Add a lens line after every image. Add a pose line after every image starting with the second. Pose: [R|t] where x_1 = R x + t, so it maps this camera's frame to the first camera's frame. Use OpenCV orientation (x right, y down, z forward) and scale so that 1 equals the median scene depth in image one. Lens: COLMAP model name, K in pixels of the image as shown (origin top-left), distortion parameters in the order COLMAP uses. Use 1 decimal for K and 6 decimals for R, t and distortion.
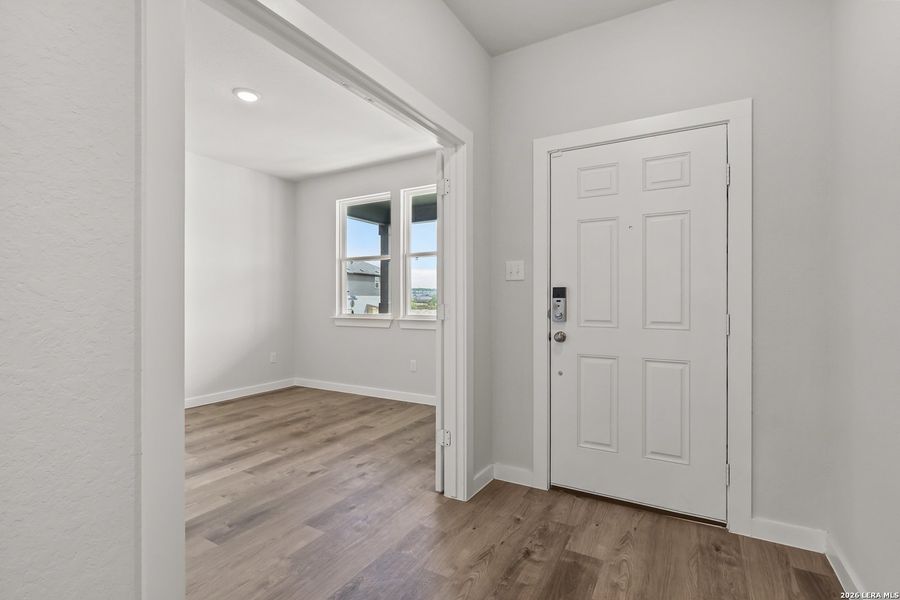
lens RADIAL K [[417.9, 0, 449.4], [0, 417.9, 304.8], [0, 0, 1]] dist [-0.003799, 0.000908]
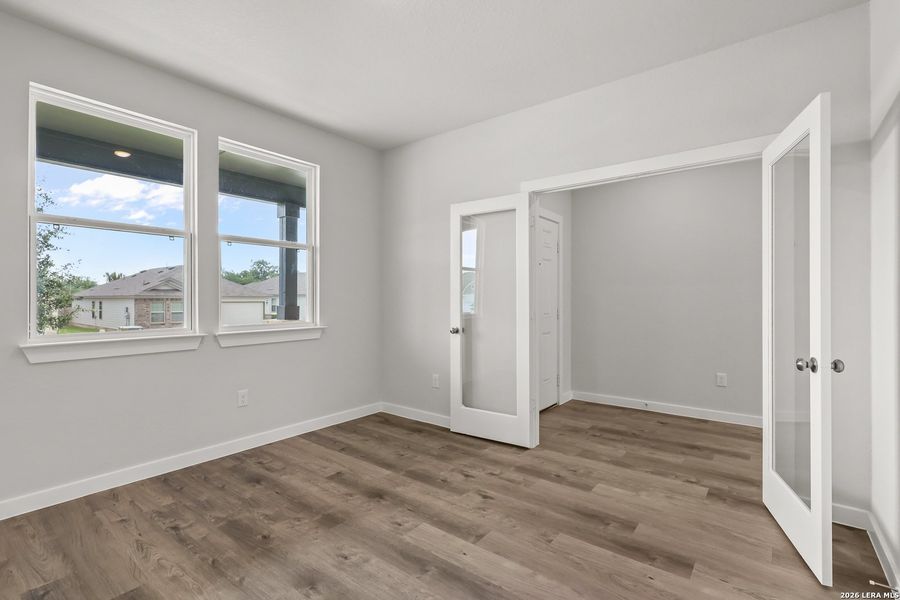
lens RADIAL K [[417.9, 0, 441.4], [0, 417.9, 295.8], [0, 0, 1]] dist [-0.003799, 0.000908]
pose [[0.147633, 0.005581, 0.989027, -1.066127], [0.009921, 0.999925, -0.007123, -0.025781], [-0.988993, 0.010863, 0.147566, 0.820726]]
